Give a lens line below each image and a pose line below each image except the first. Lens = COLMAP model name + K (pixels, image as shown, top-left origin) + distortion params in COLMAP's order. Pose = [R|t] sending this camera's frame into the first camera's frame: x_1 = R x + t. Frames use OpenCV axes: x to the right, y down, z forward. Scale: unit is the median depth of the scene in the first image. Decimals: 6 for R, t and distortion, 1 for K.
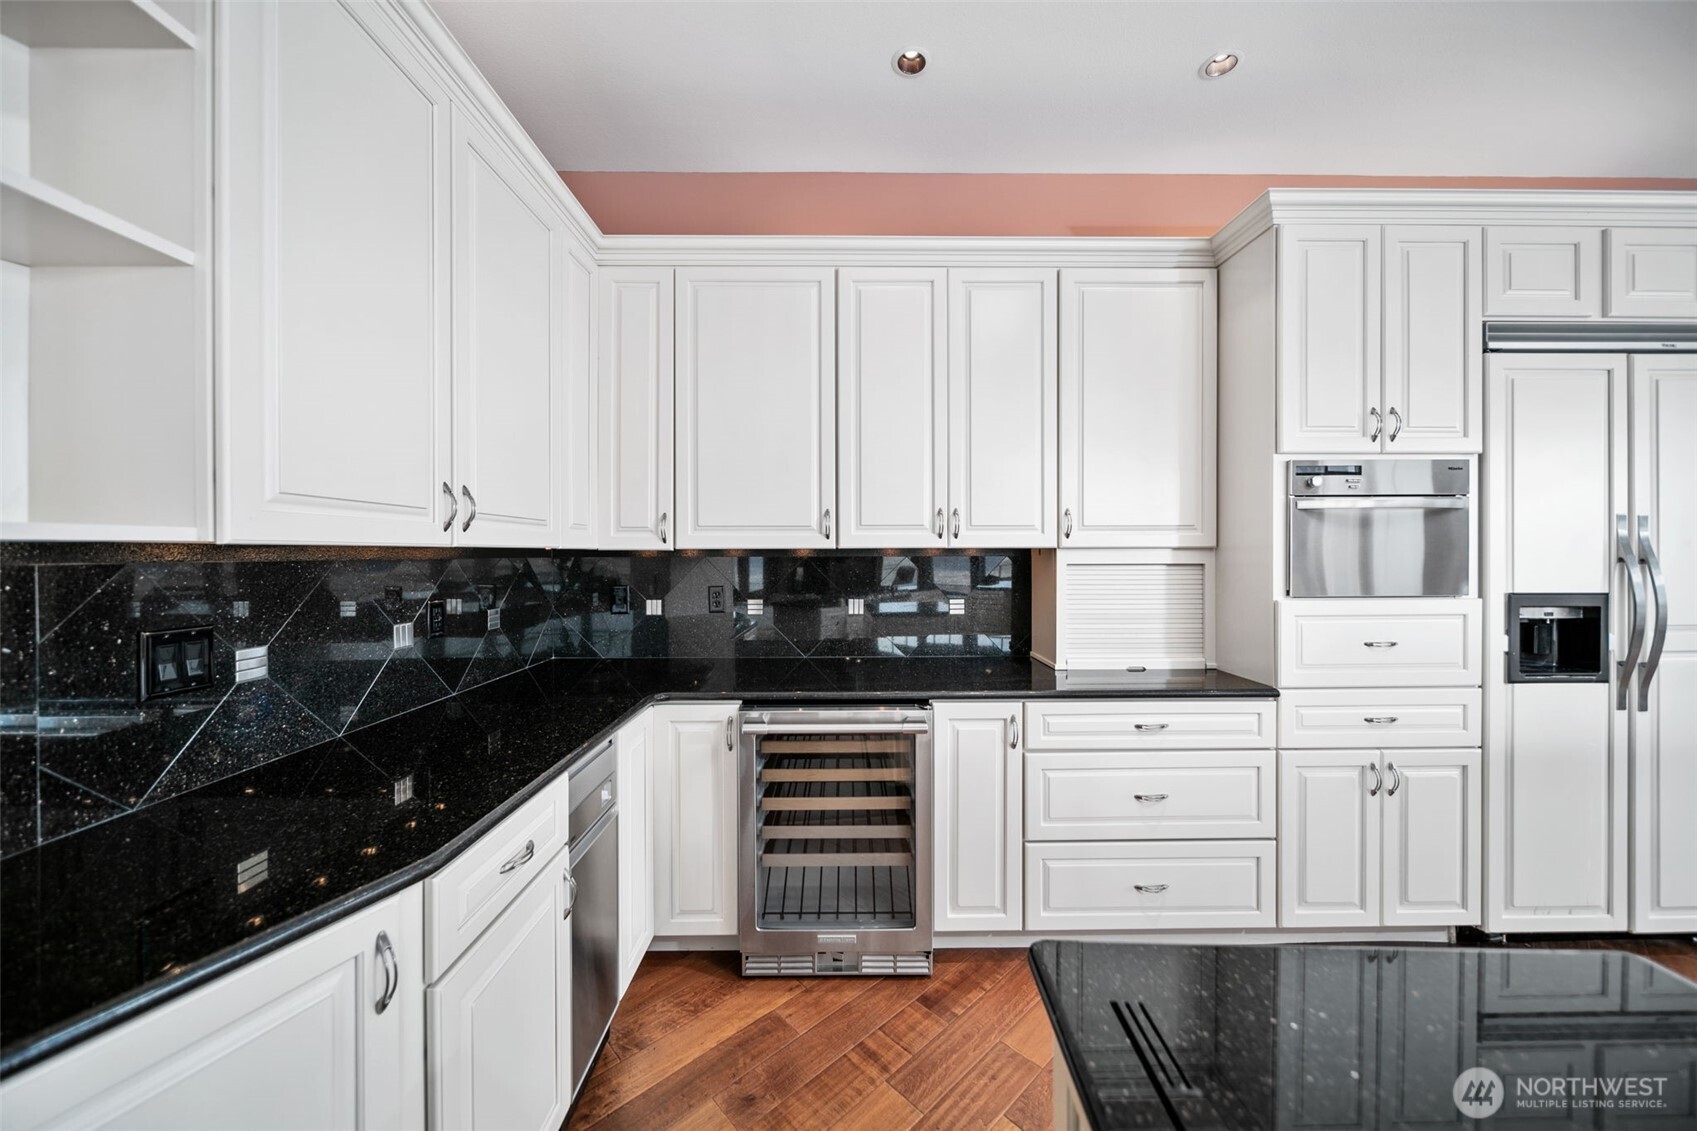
lens RADIAL K [[595.5, 0, 846.9], [0, 595.5, 556.6], [0, 0, 1]] dist [-0.000234, -0.000168]
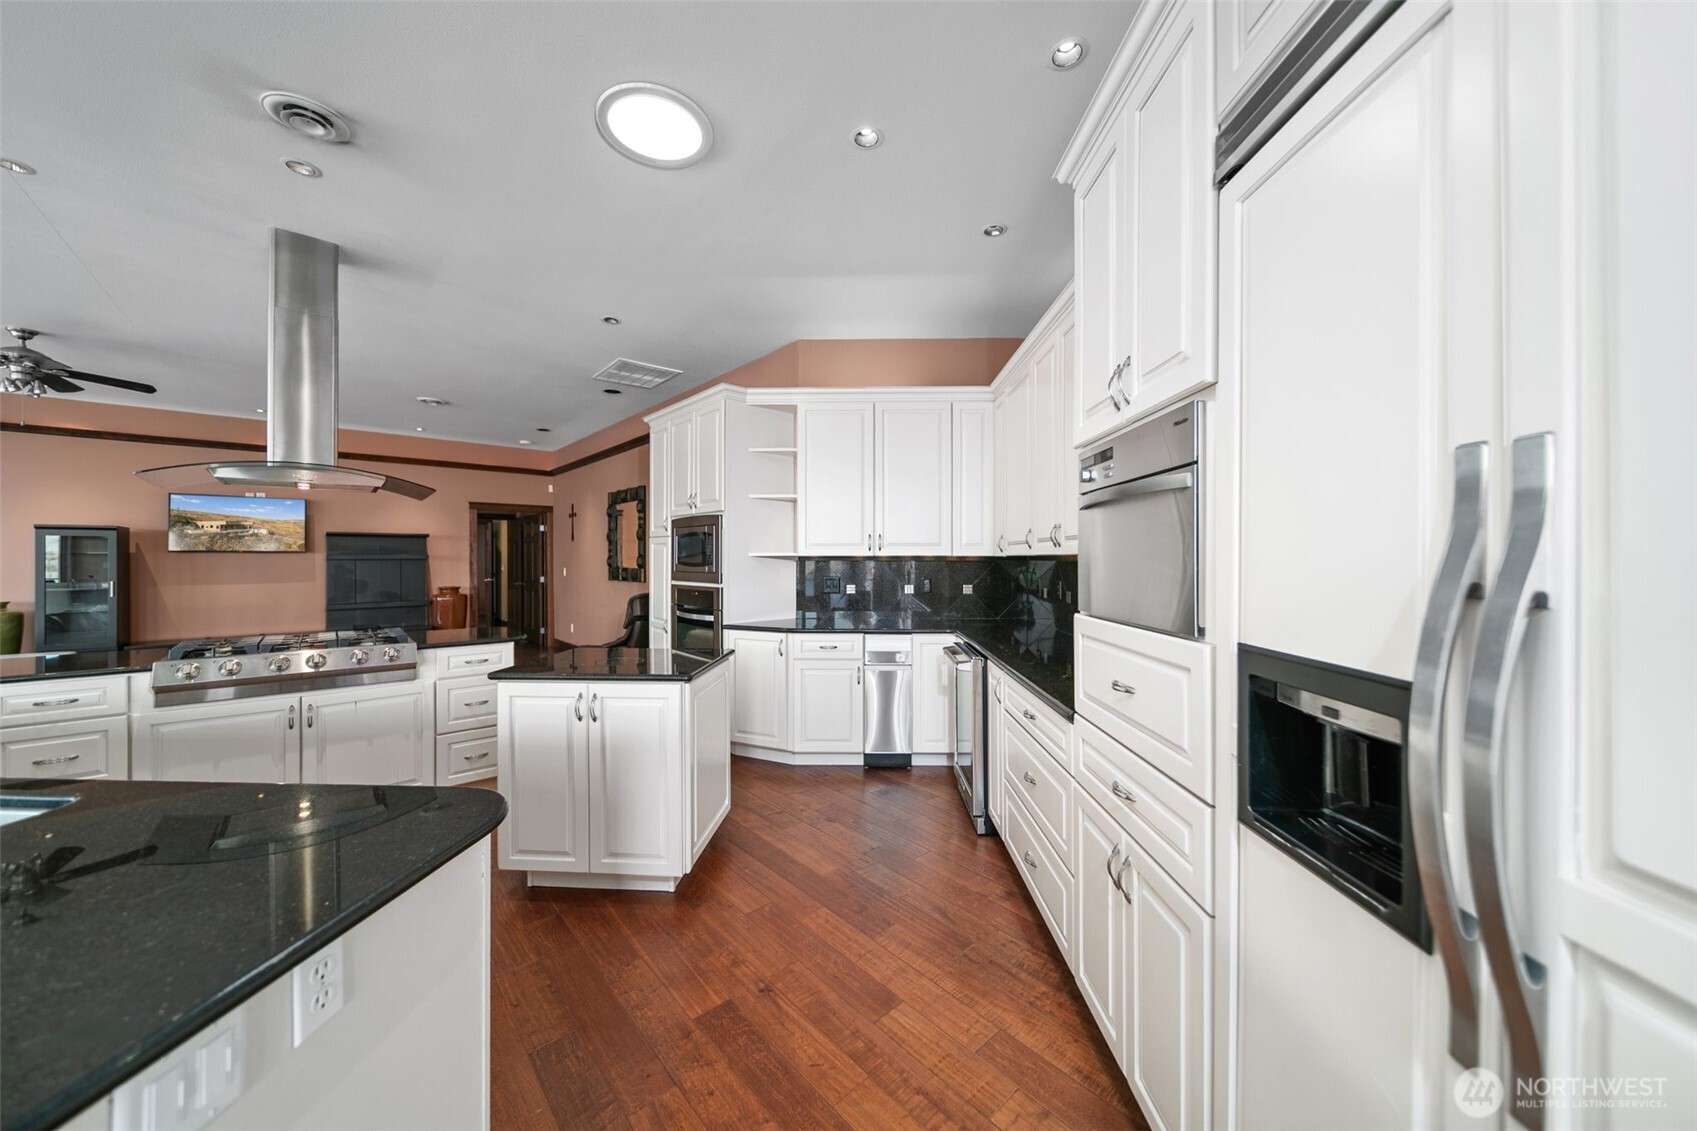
lens RADIAL K [[595.5, 0, 846.9], [0, 595.5, 556.6], [0, 0, 1]] dist [-0.000234, -0.000168]
pose [[-0.035964, 0.004323, -0.999344, 1.627744], [-0.001715, 0.999989, 0.004387, -0.013832], [0.999352, 0.001871, -0.035956, 0.683265]]
